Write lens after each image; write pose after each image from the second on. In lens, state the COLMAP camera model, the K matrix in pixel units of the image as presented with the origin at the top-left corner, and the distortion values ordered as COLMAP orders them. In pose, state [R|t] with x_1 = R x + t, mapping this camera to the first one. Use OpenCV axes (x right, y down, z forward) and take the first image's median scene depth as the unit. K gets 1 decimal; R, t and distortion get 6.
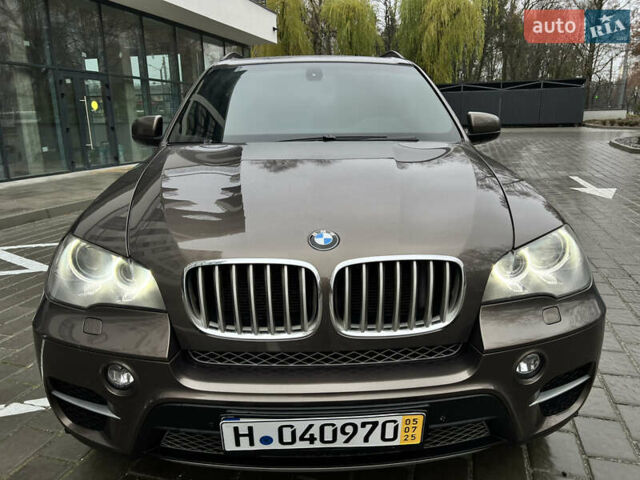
lens RADIAL K [[476.0, 0, 320.0], [0, 476.0, 240.0], [0, 0, 1]] dist [0.046240, -0.046629]
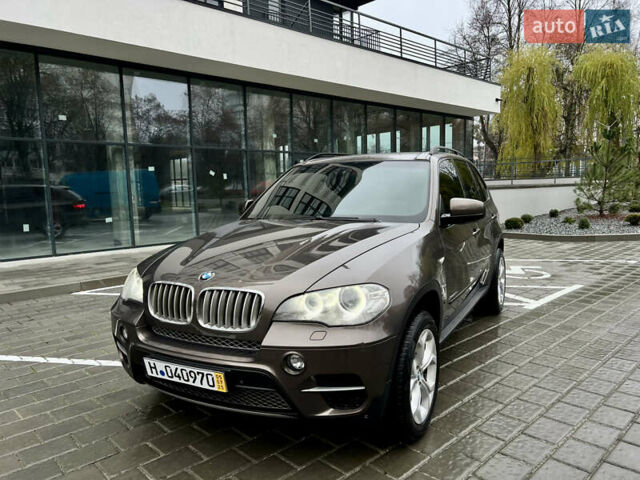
lens RADIAL K [[476.0, 0, 320.0], [0, 476.0, 240.0], [0, 0, 1]] dist [0.046240, -0.046629]
pose [[0.866965, 0.047420, -0.496109, 1.389471], [-0.109600, 0.989234, -0.096976, -0.005715], [0.486169, 0.138448, 0.862828, -0.462144]]
